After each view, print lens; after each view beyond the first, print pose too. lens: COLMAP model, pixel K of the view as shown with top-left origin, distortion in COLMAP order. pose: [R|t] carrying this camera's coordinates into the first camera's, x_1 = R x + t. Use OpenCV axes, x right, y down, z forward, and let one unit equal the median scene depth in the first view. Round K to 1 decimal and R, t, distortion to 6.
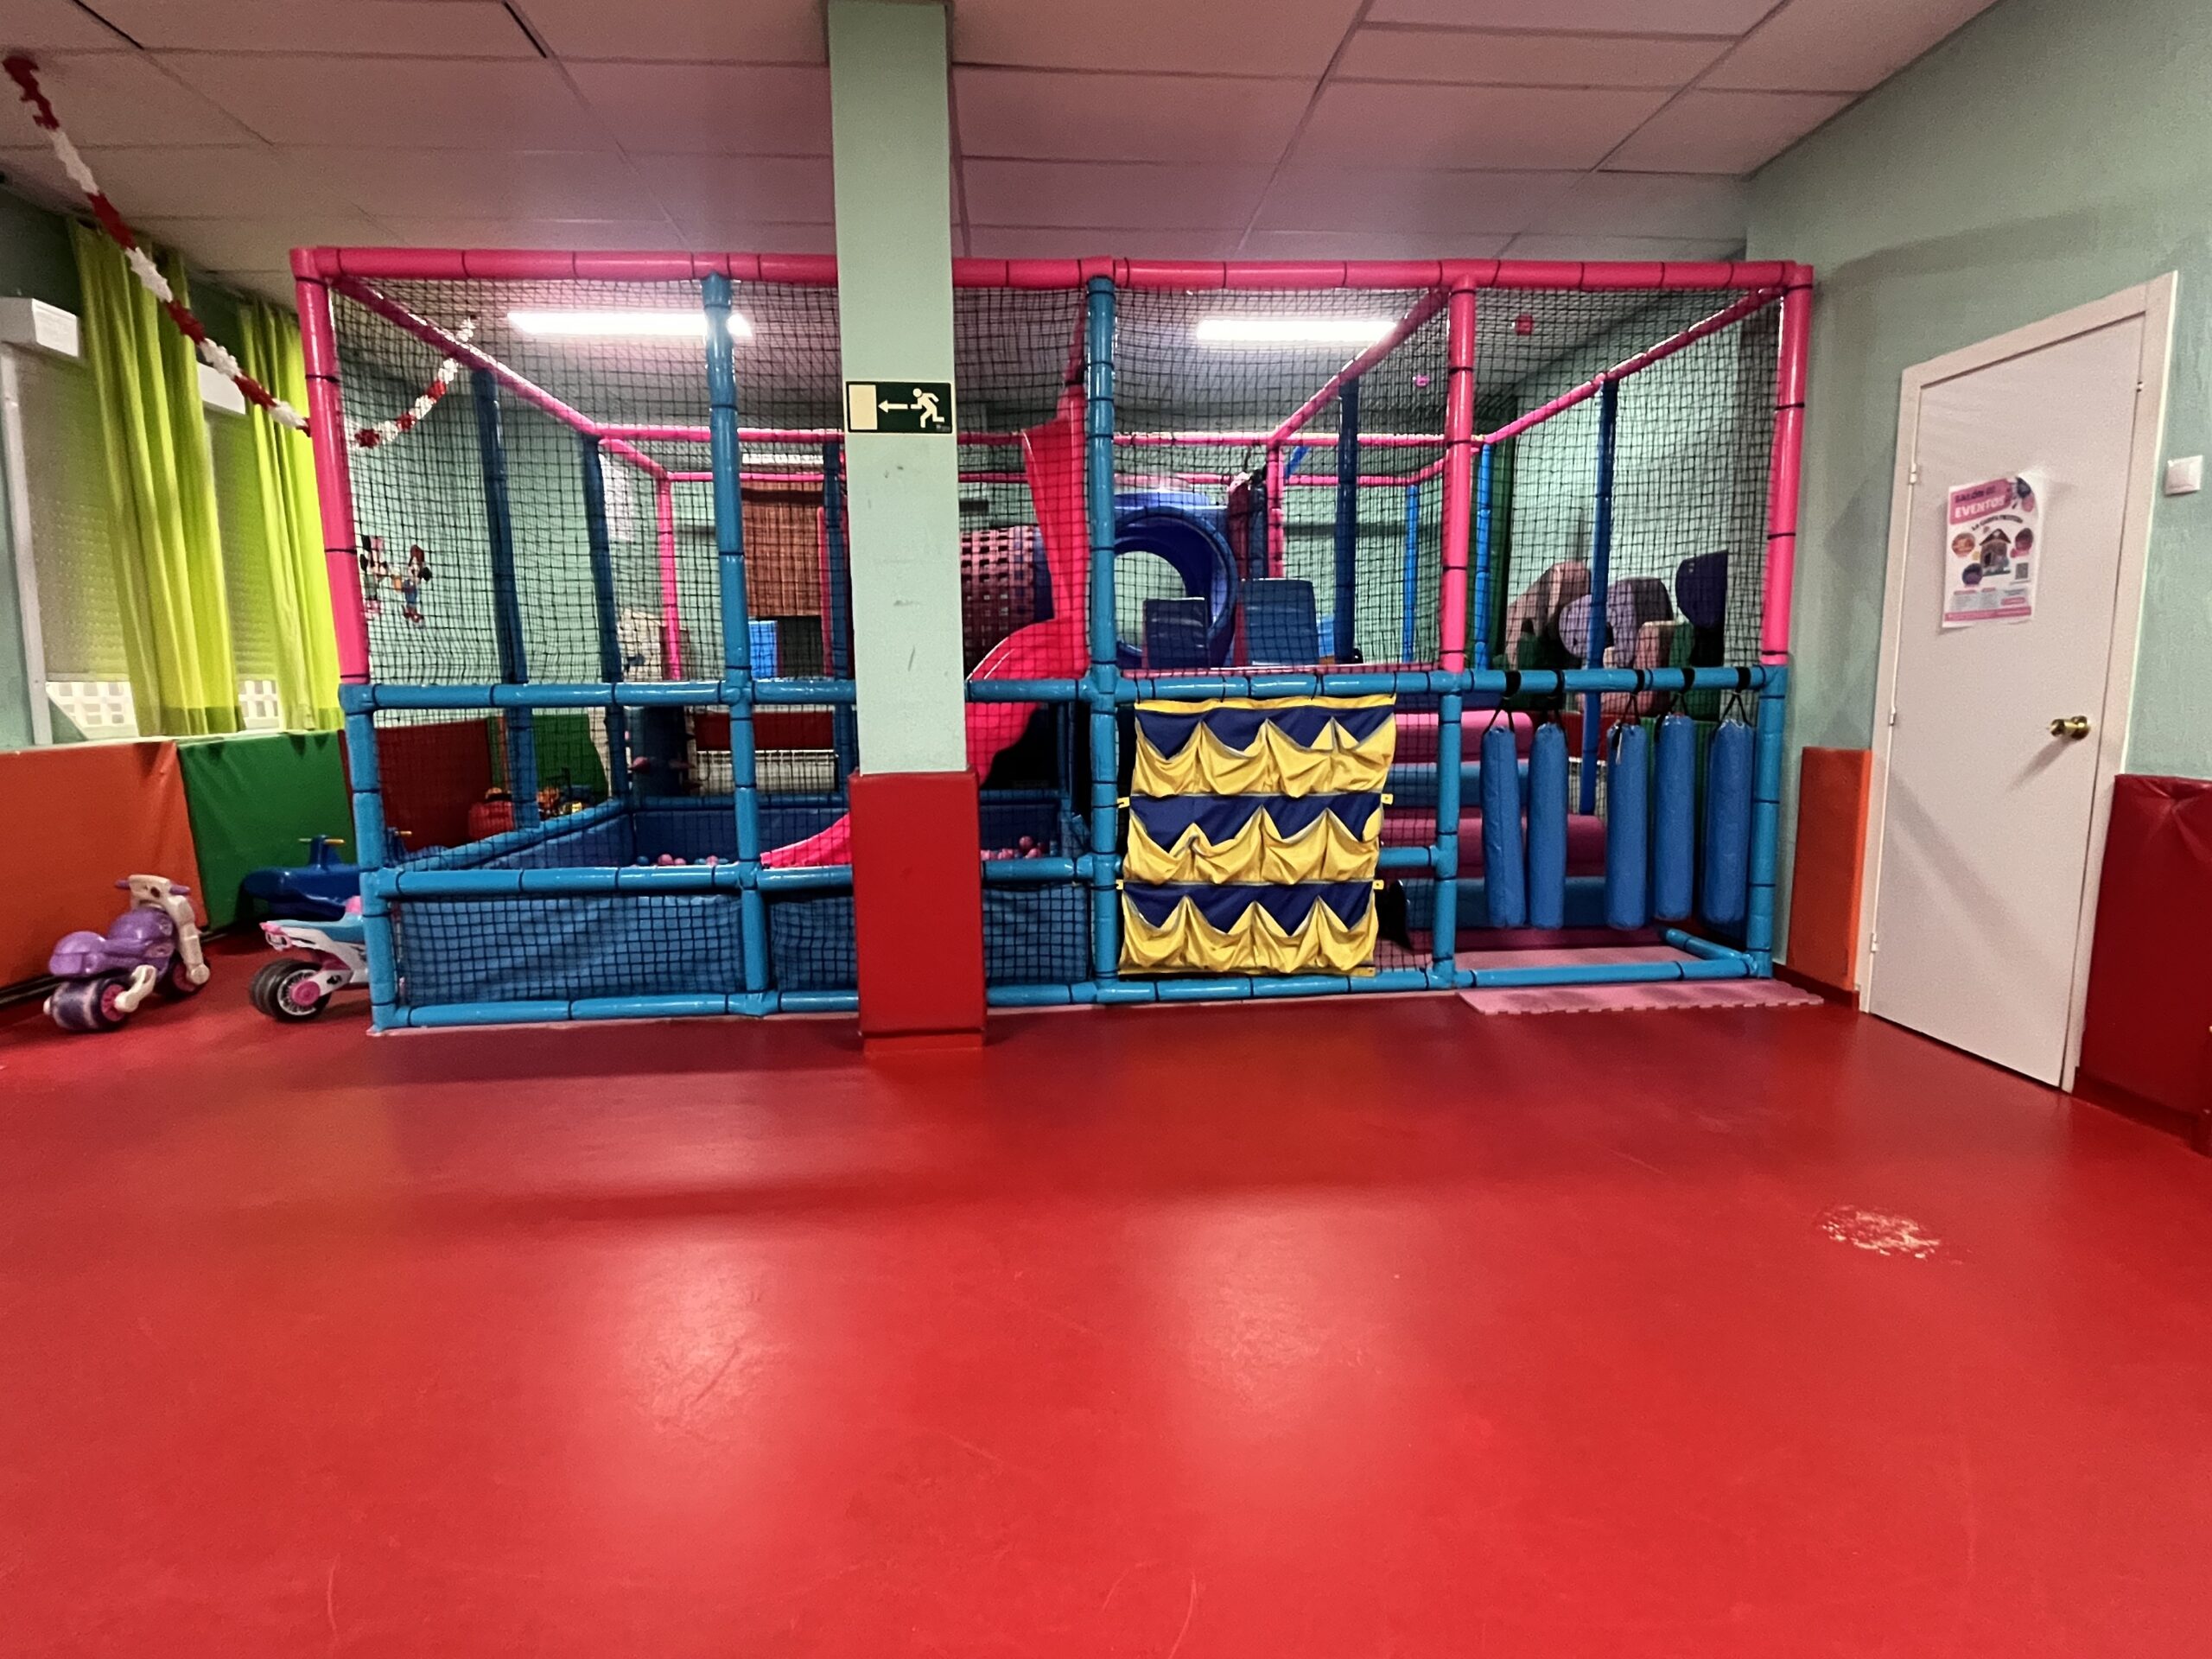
lens RADIAL K [[1112.9, 0, 1099.2], [0, 1112.9, 831.7], [0, 0, 1]] dist [-0.002701, -0.001010]
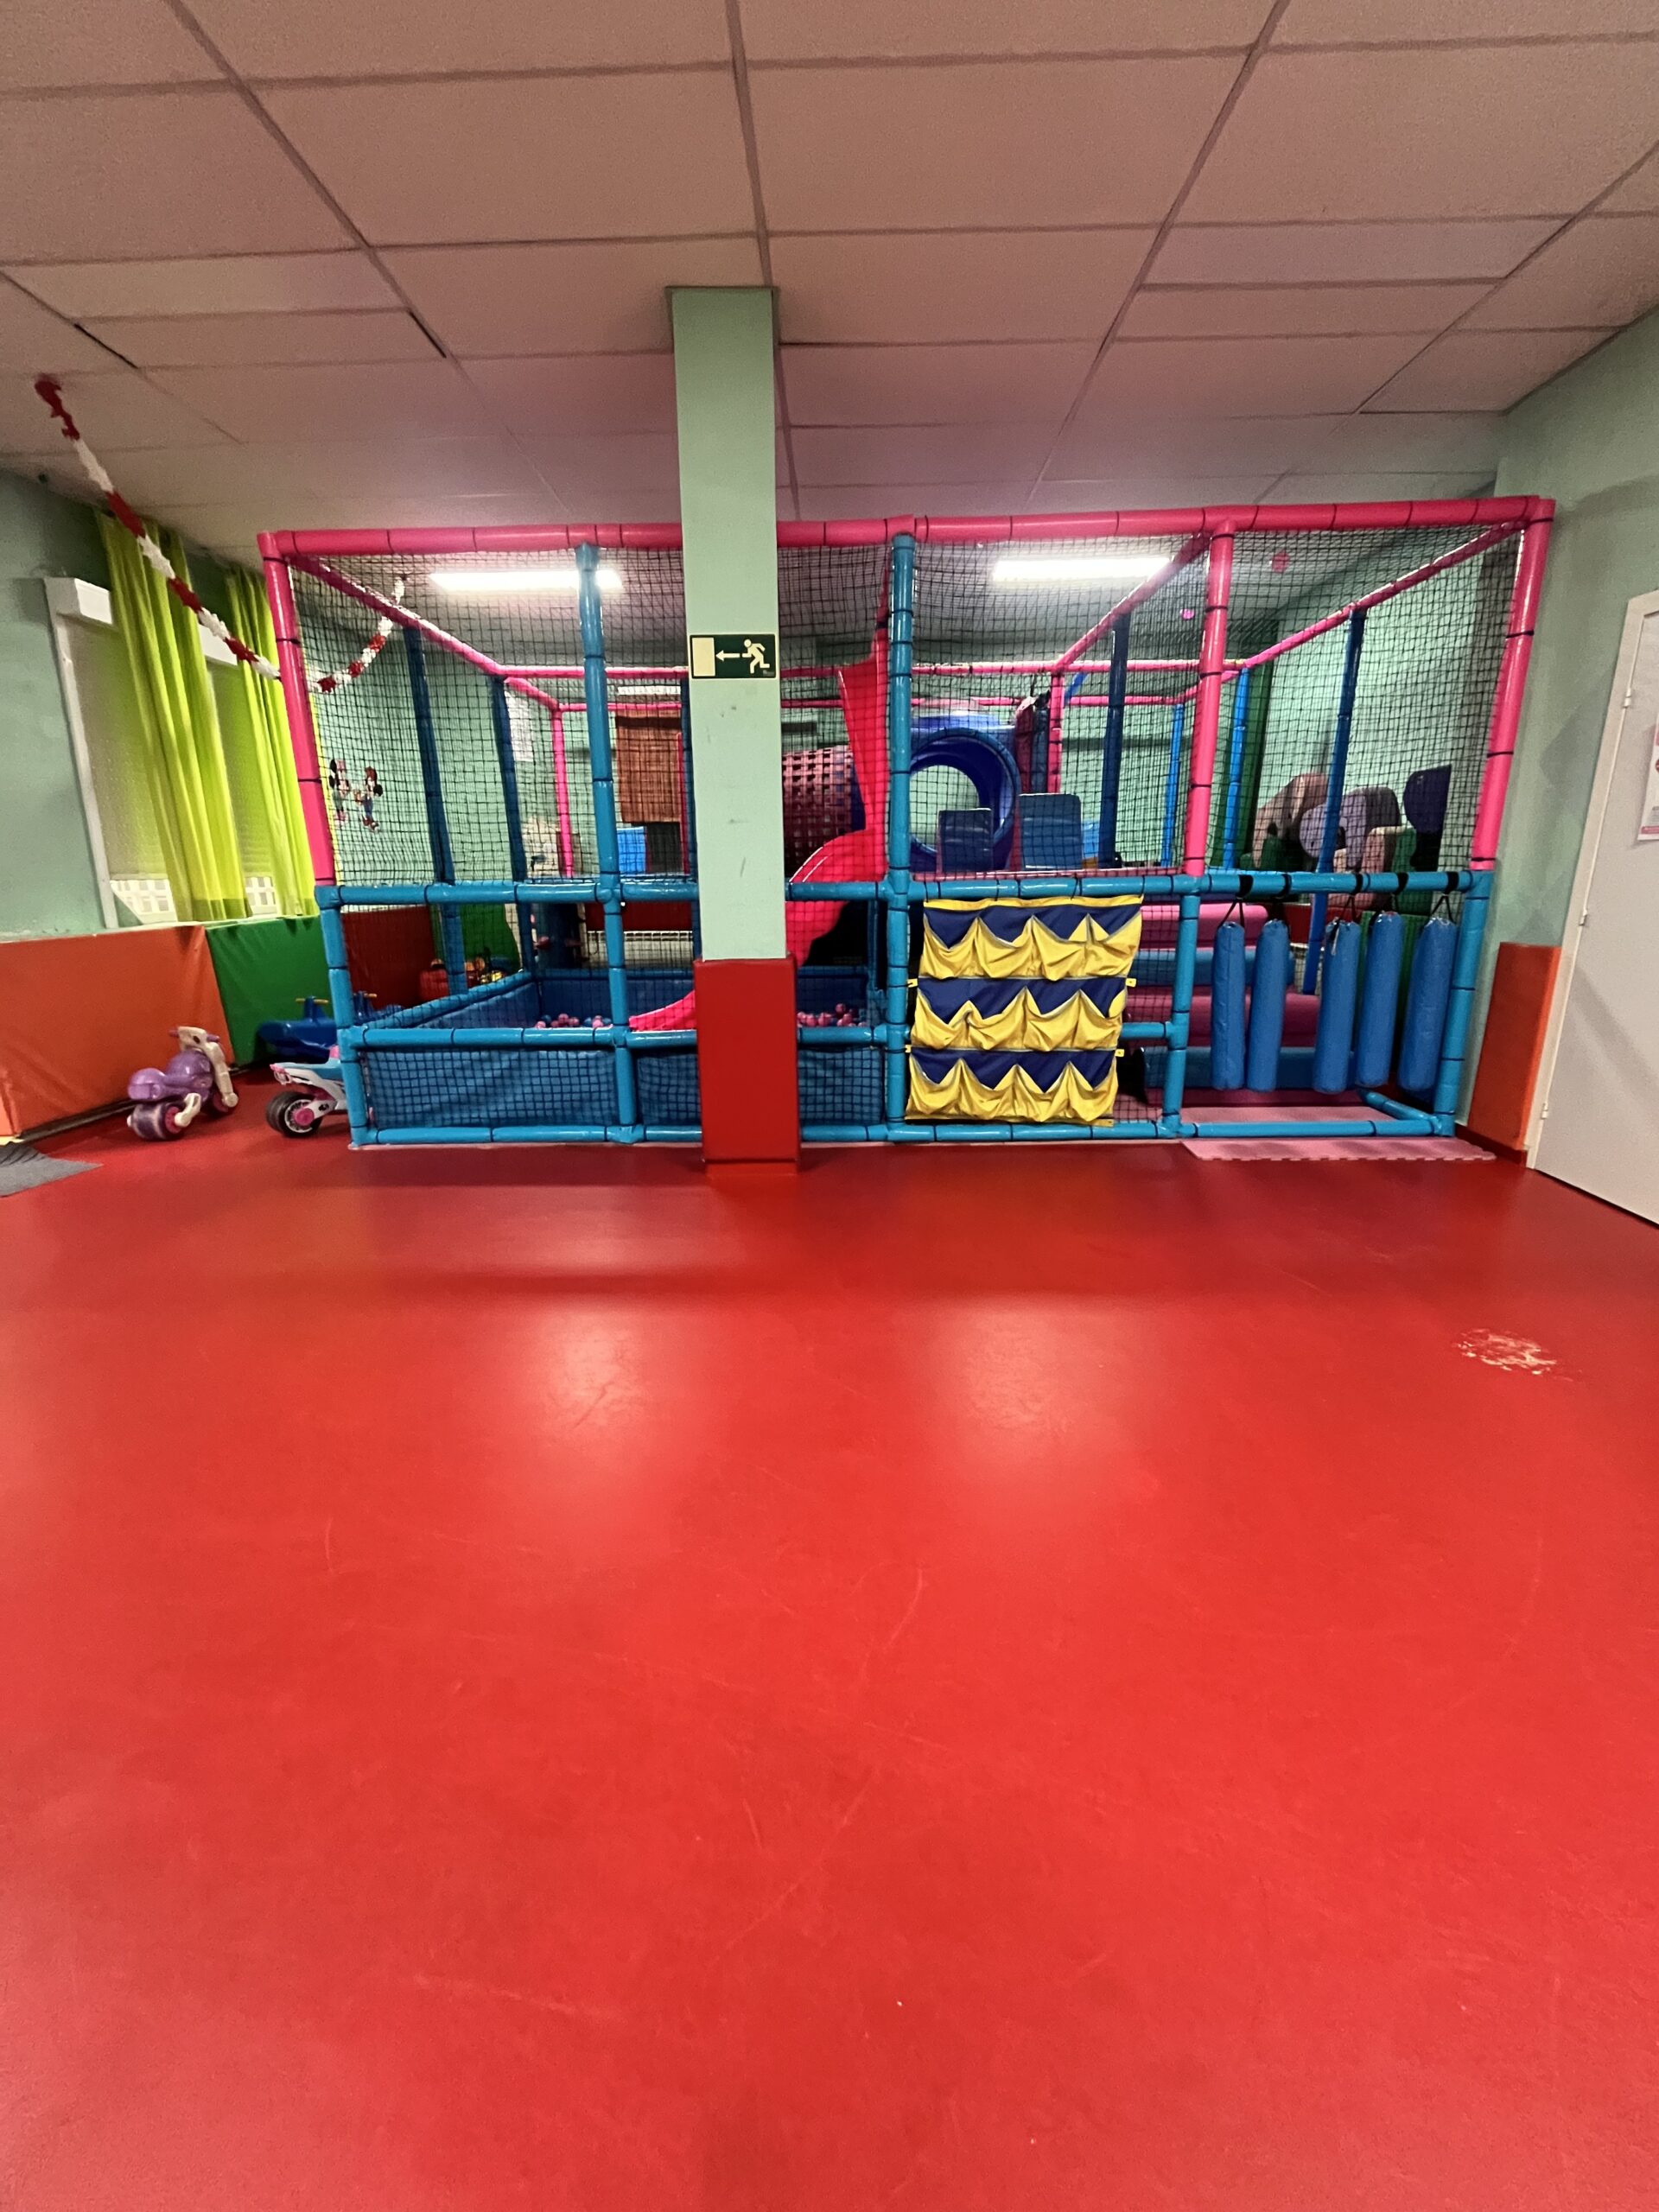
lens RADIAL K [[889.1, 0, 823.2], [0, 889.1, 1100.7], [0, 0, 1]] dist [-0.002449, -0.000431]
pose [[0.995104, 0.025877, -0.095388, 0.020559], [-0.014062, 0.992368, 0.122508, -0.016099], [0.097830, -0.120567, 0.987873, -0.009347]]
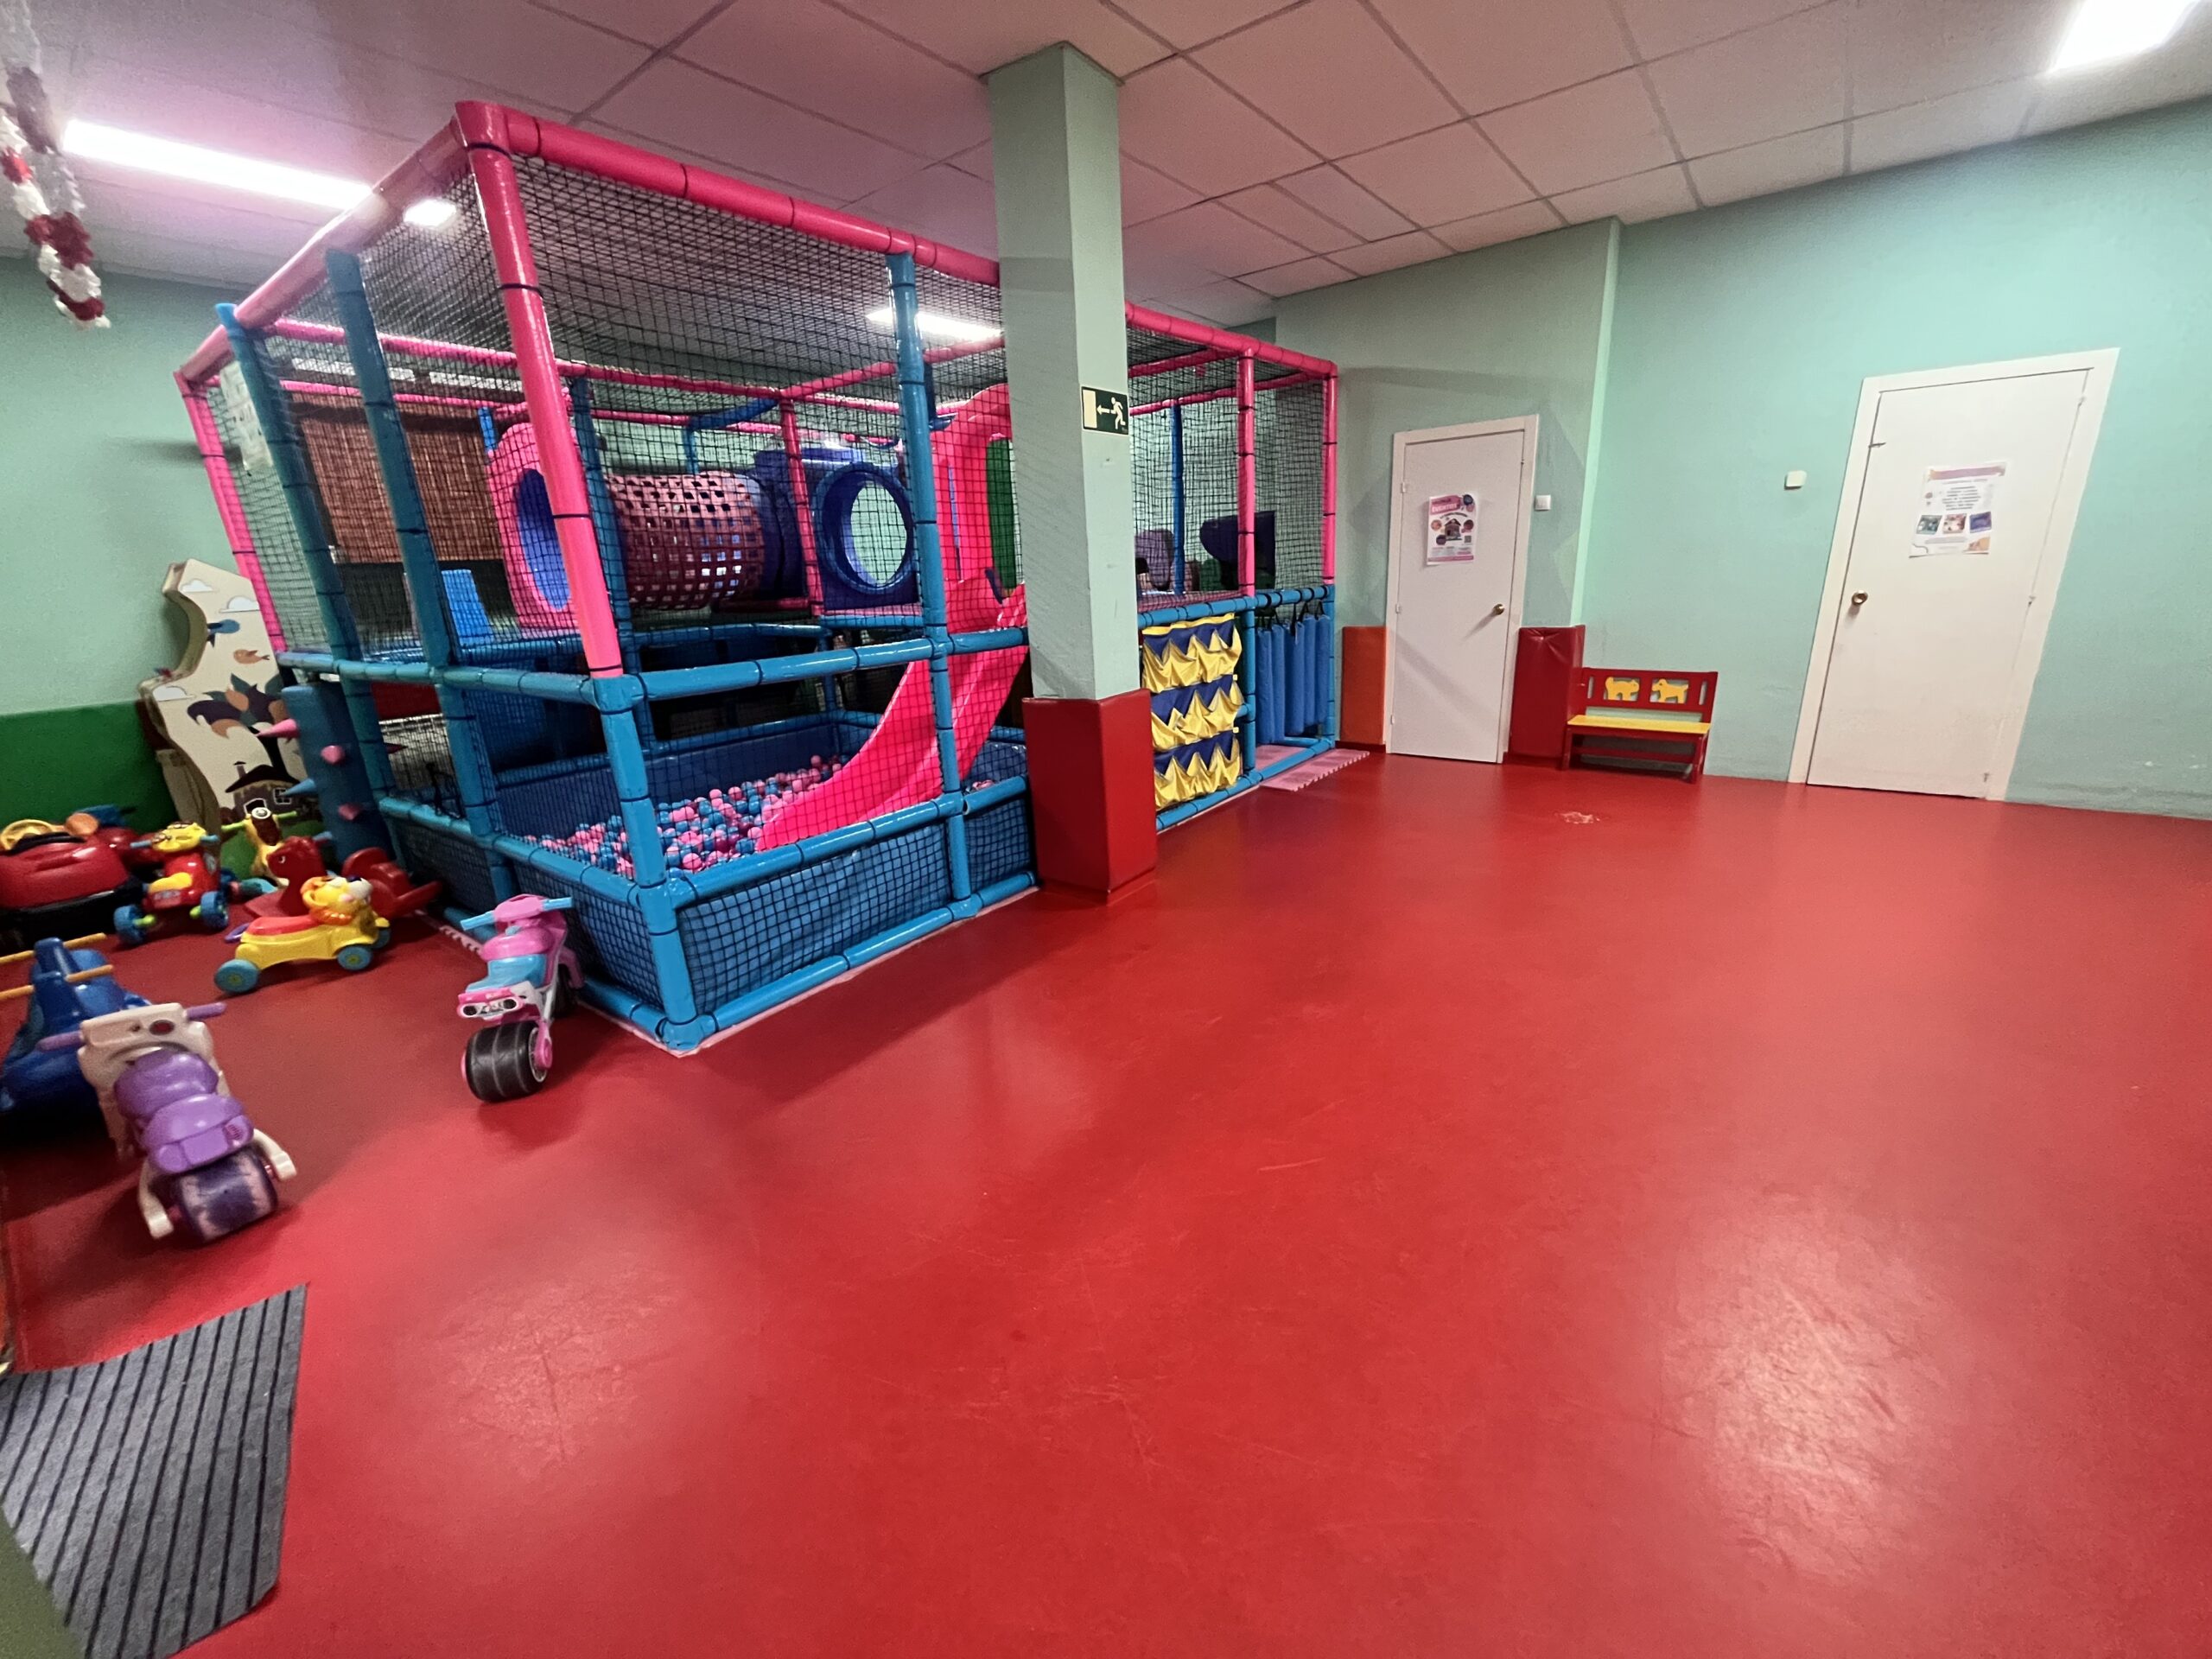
lens RADIAL K [[889.1, 0, 1118.8], [0, 889.1, 835.5], [0, 0, 1]] dist [-0.002449, -0.000431]
pose [[0.666074, -0.239430, 0.706412, -0.865614], [0.141285, 0.970433, 0.195700, -0.086413], [-0.732382, -0.030545, 0.680208, 0.227968]]
